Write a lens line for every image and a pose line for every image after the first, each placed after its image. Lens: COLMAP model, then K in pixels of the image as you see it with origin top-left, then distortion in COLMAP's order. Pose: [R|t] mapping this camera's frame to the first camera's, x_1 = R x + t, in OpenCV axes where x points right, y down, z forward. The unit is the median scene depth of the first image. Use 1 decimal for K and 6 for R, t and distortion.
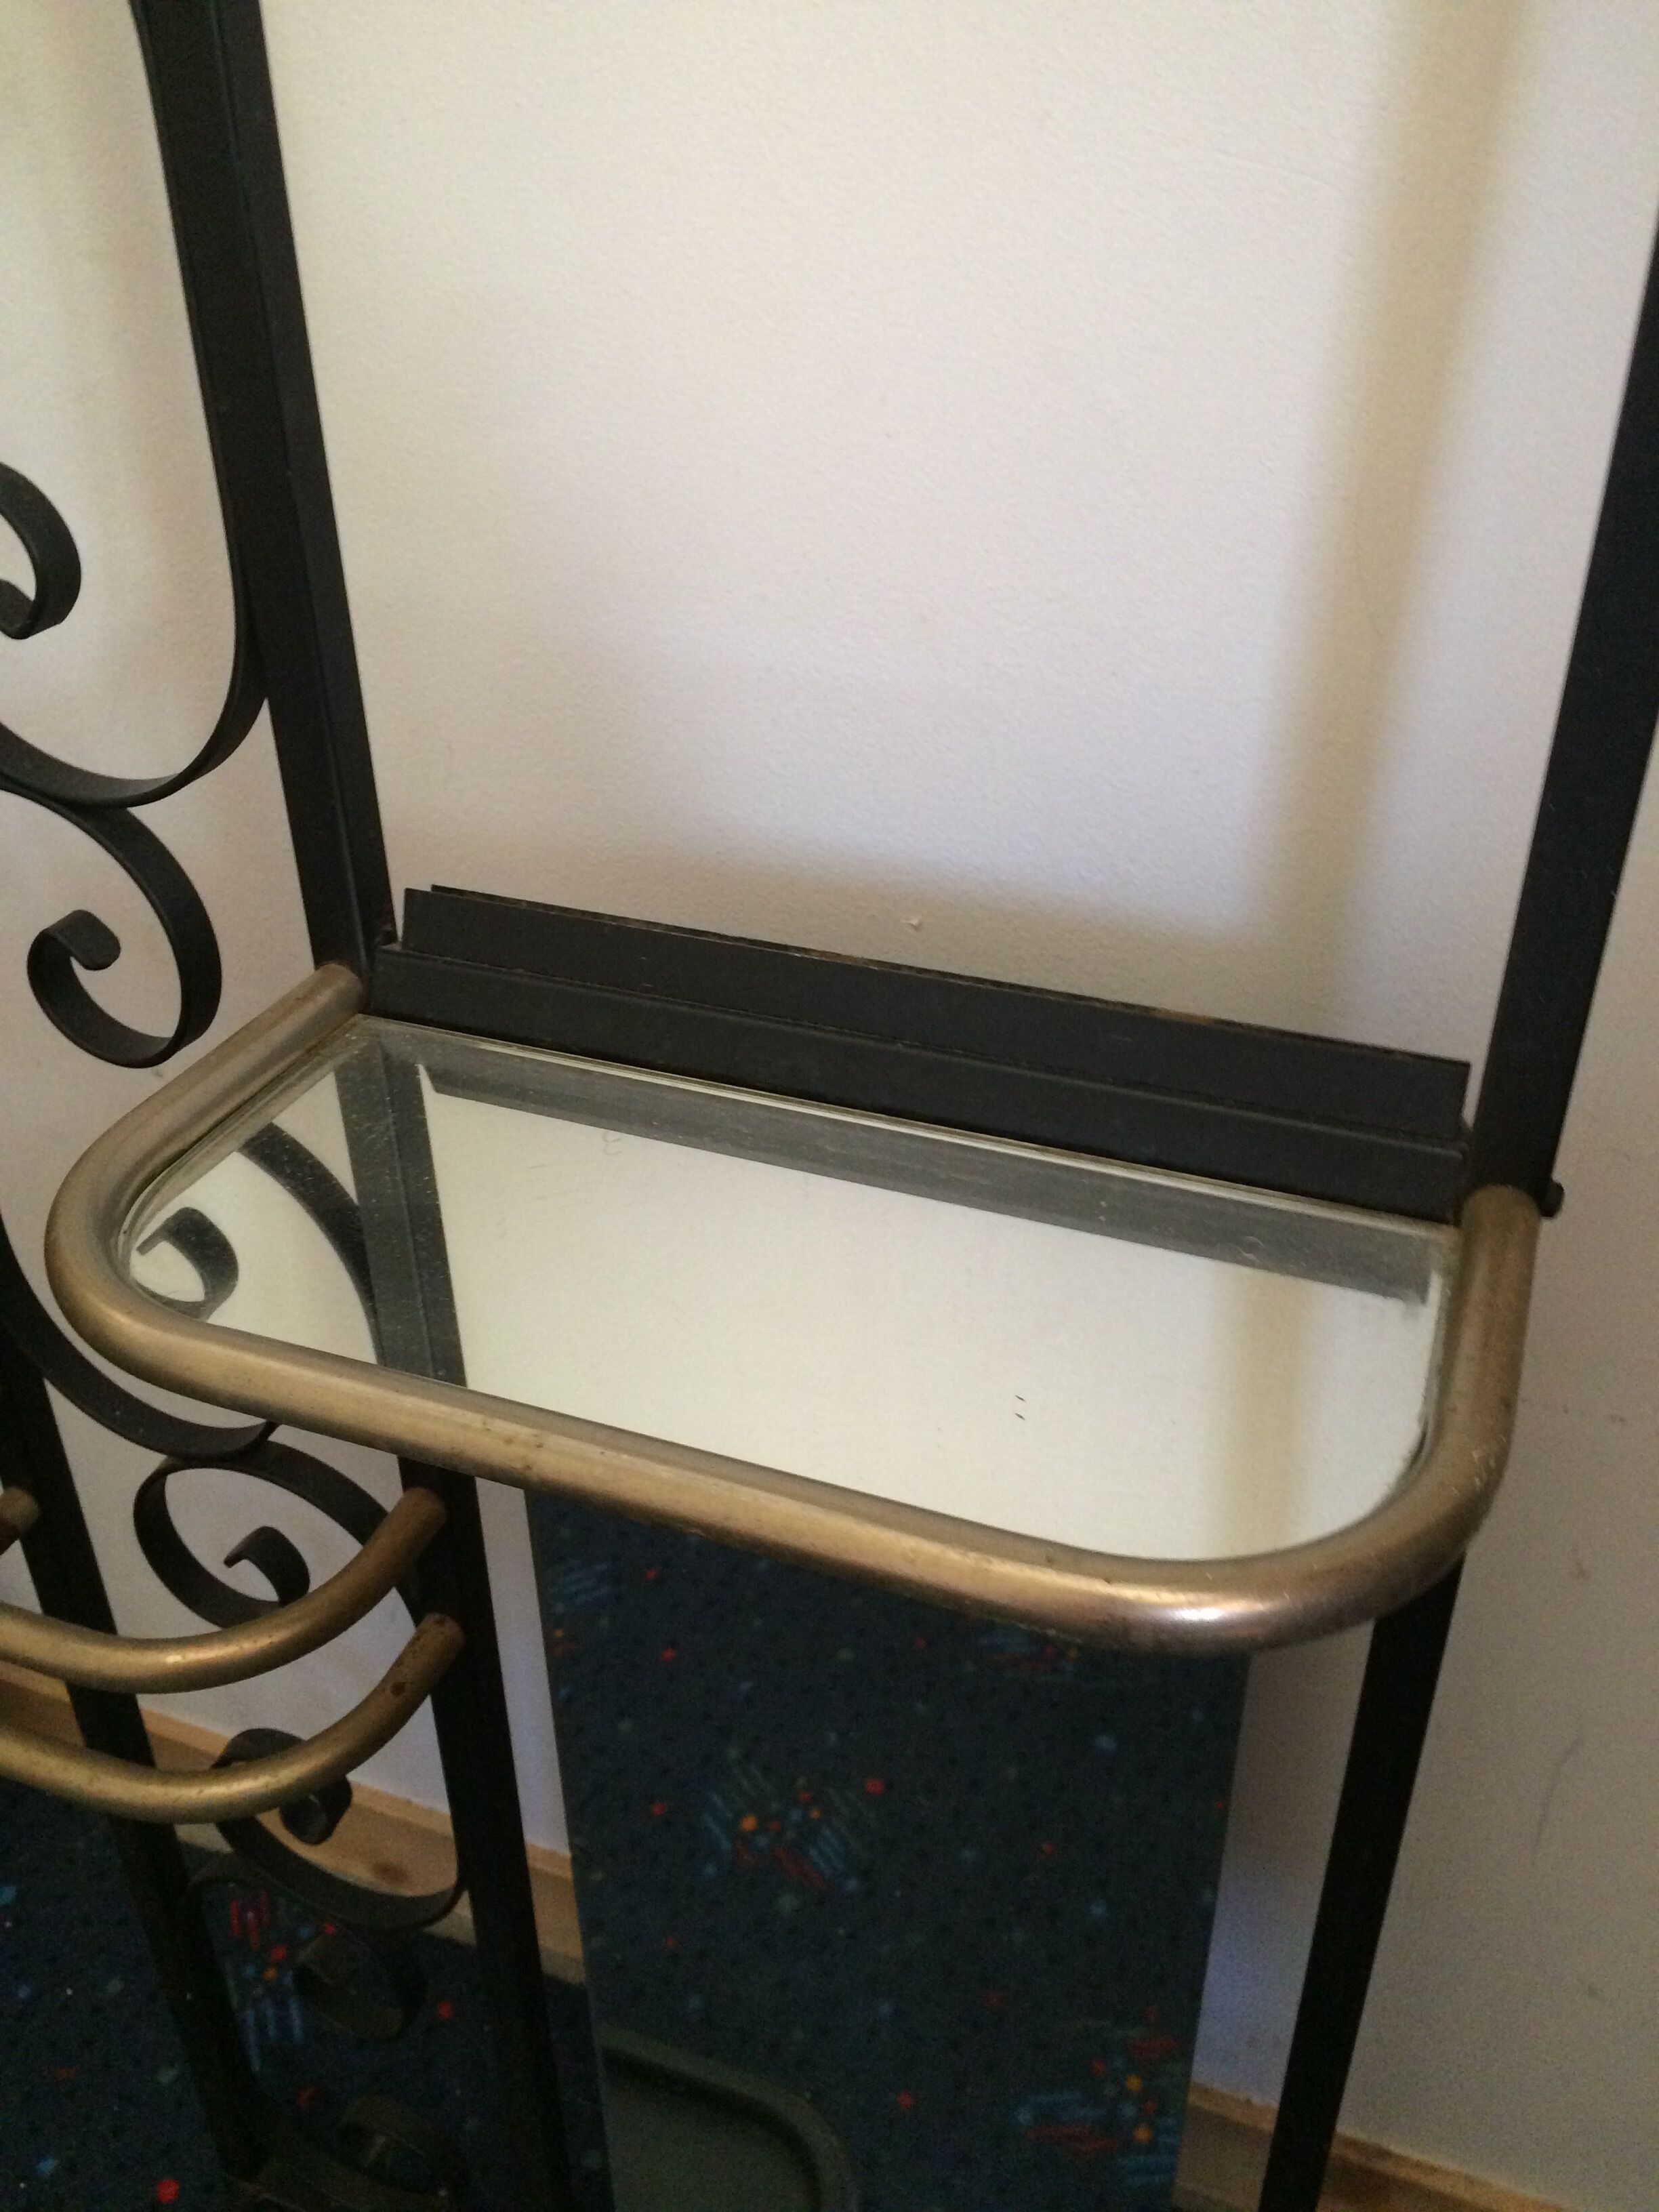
lens RADIAL K [[1902.3, 0, 819.3], [0, 1902.3, 1101.4], [0, 0, 1]] dist [0.065477, -0.107830]
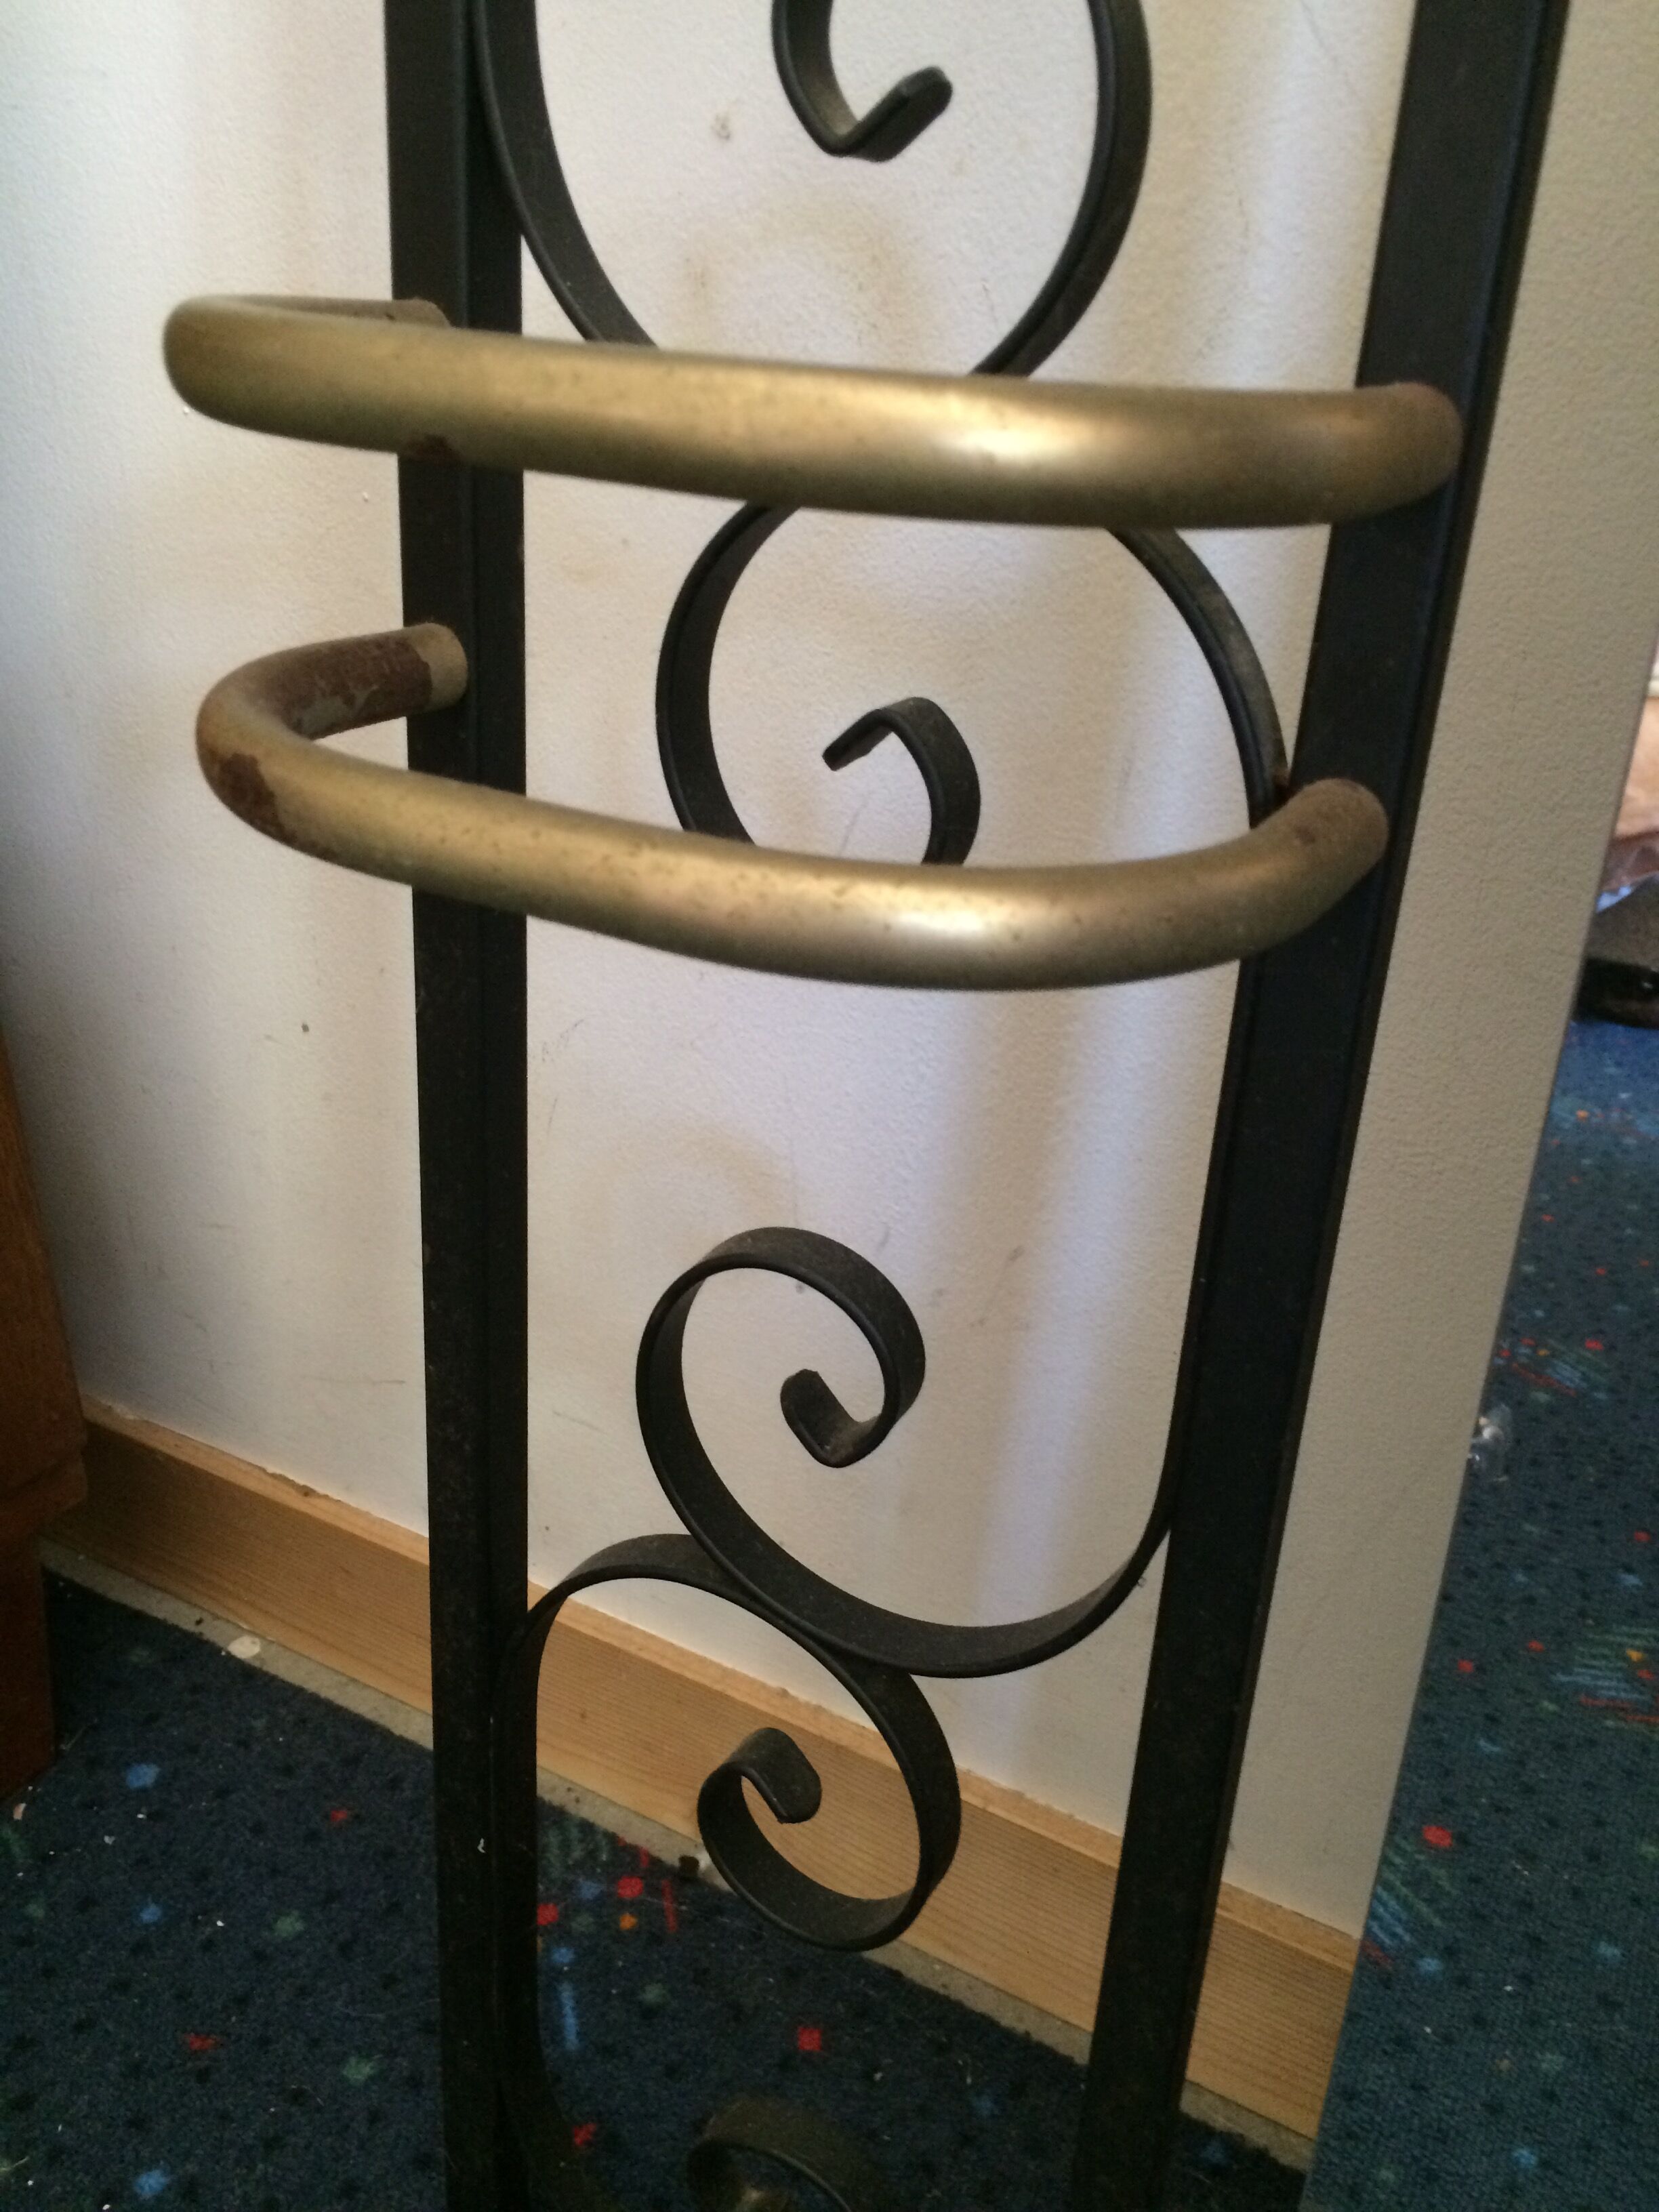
lens RADIAL K [[1902.3, 0, 832.4], [0, 1902.3, 1106.4], [0, 0, 1]] dist [0.065477, -0.107830]
pose [[0.989881, 0.115347, -0.082644, -0.167778], [-0.126600, 0.980966, -0.147238, 0.265376], [0.064088, 0.156211, 0.985642, 0.342570]]
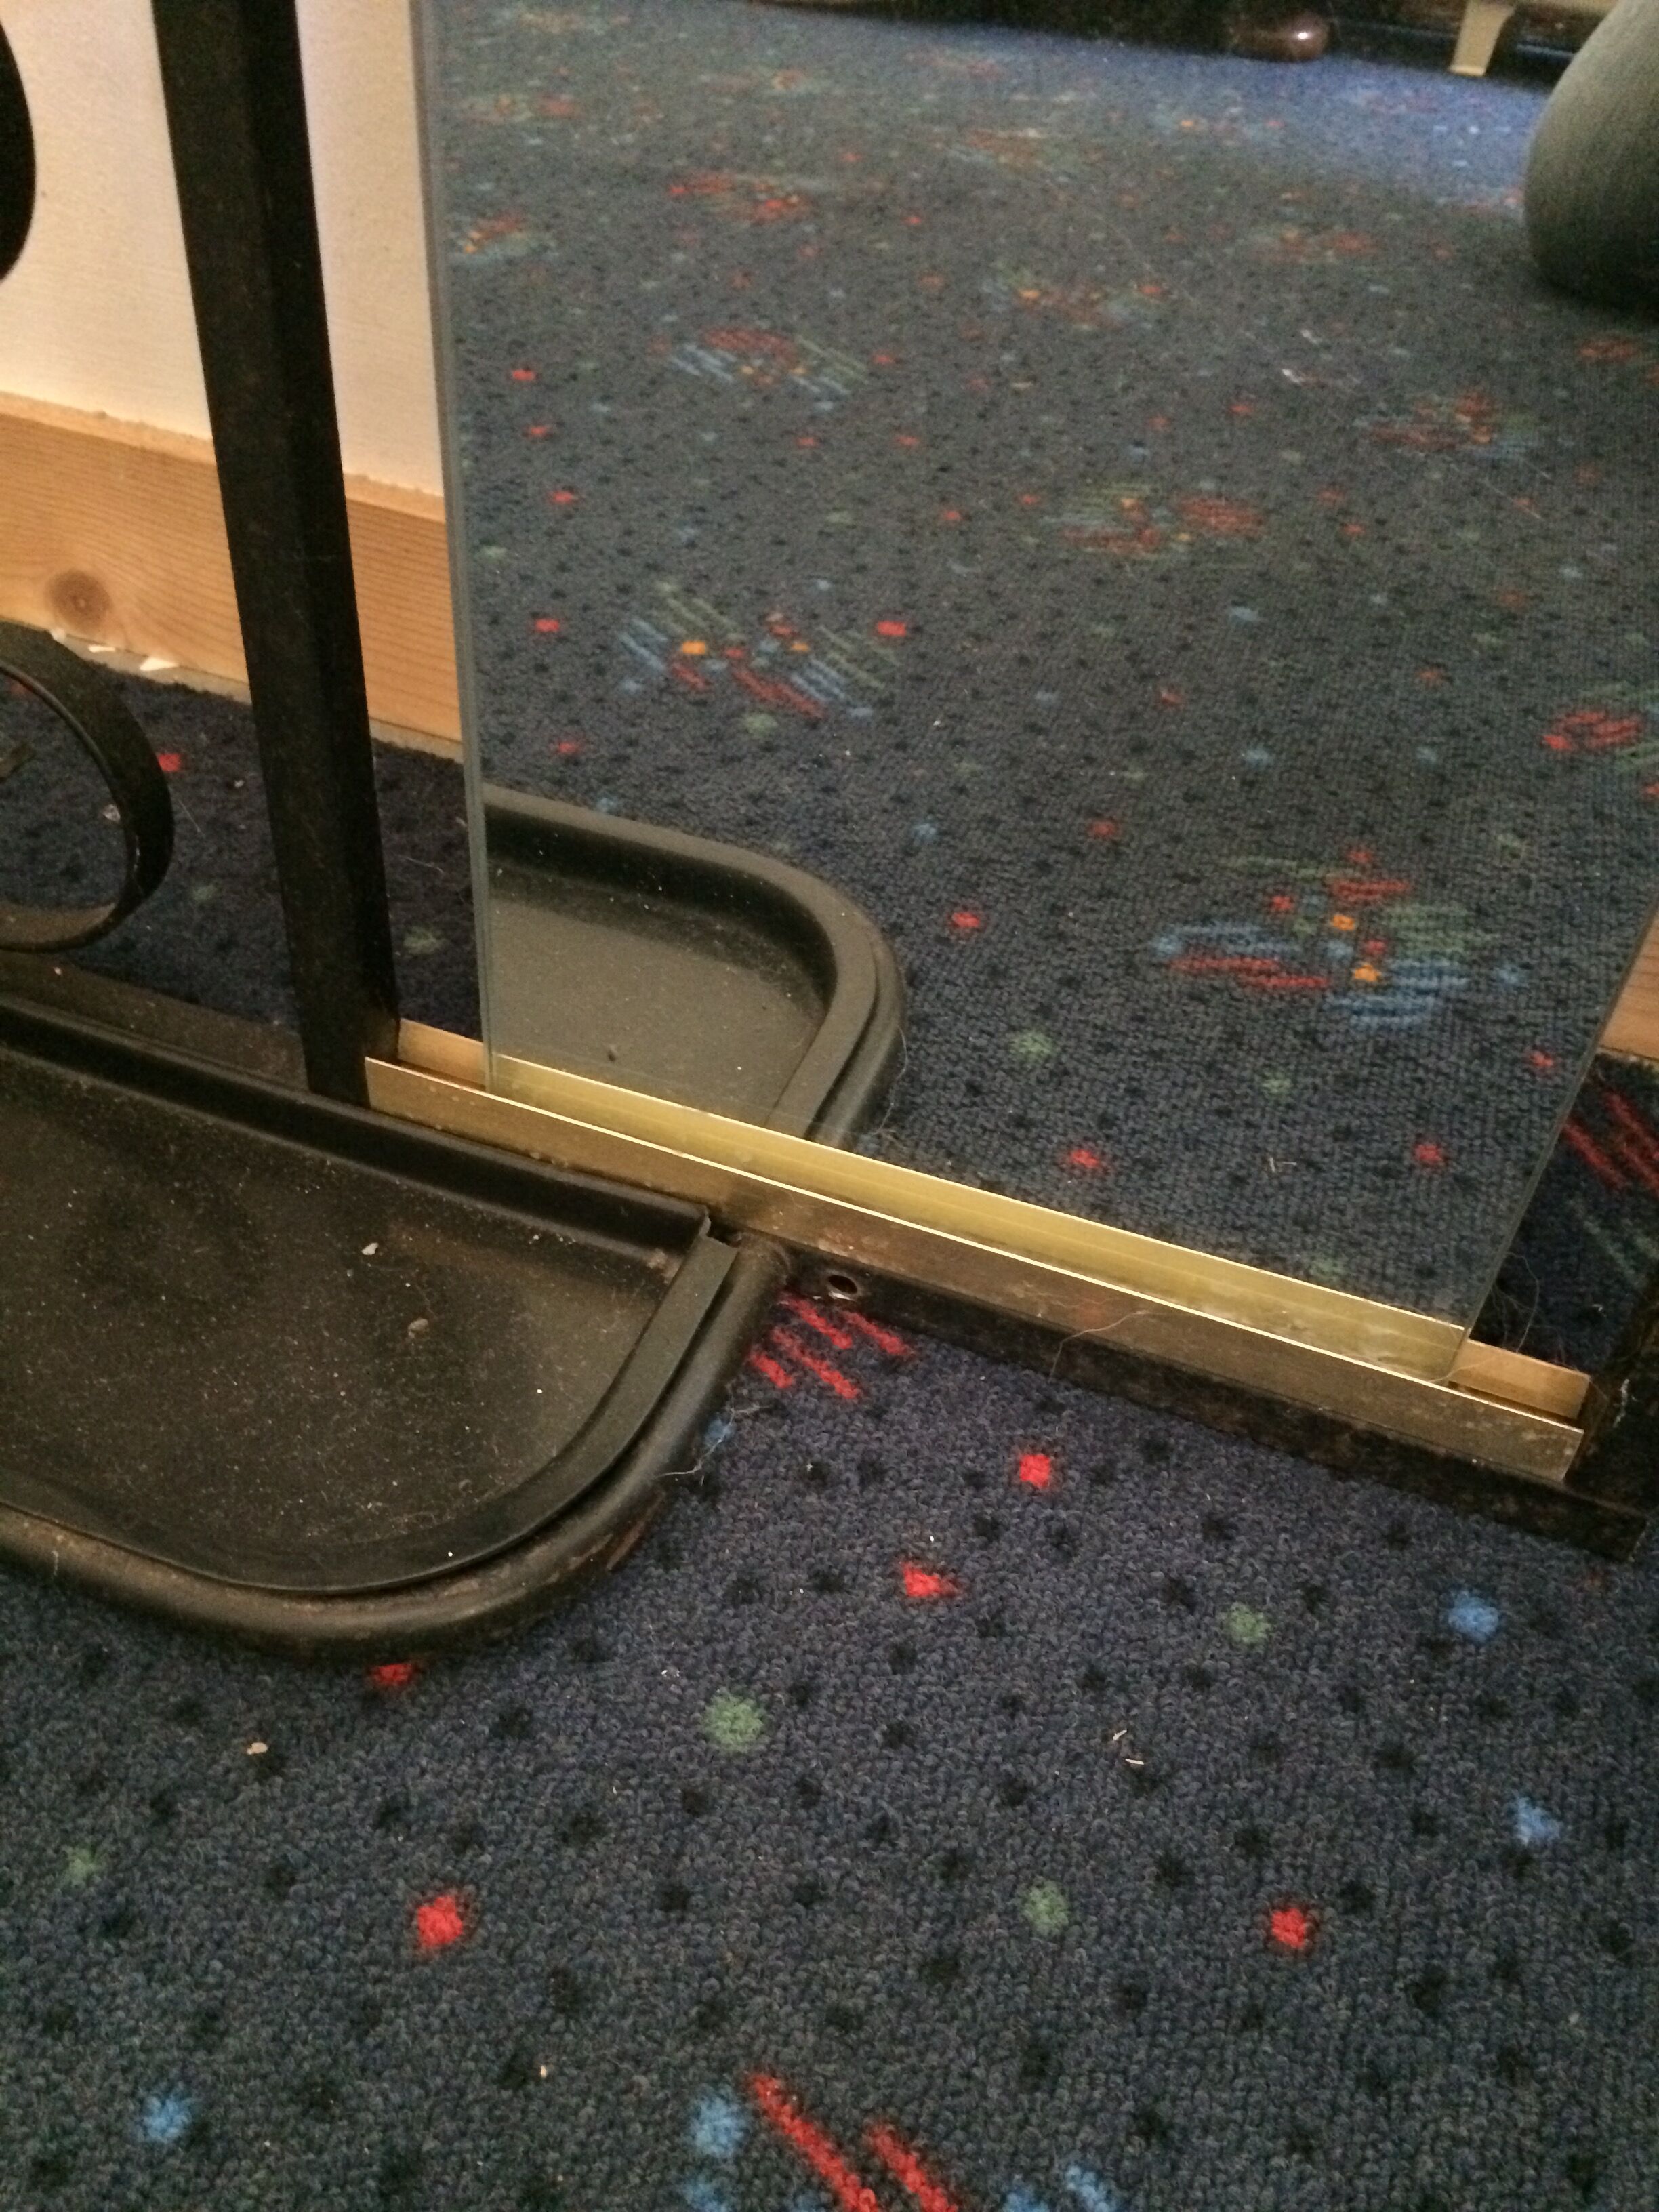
lens RADIAL K [[1902.3, 0, 829.4], [0, 1902.3, 1113.3], [0, 0, 1]] dist [0.065477, -0.107830]
pose [[0.996341, 0.040831, 0.075089, -0.036488], [-0.053256, 0.983702, 0.171738, 0.457636], [-0.066853, -0.175109, 0.982277, 0.399062]]
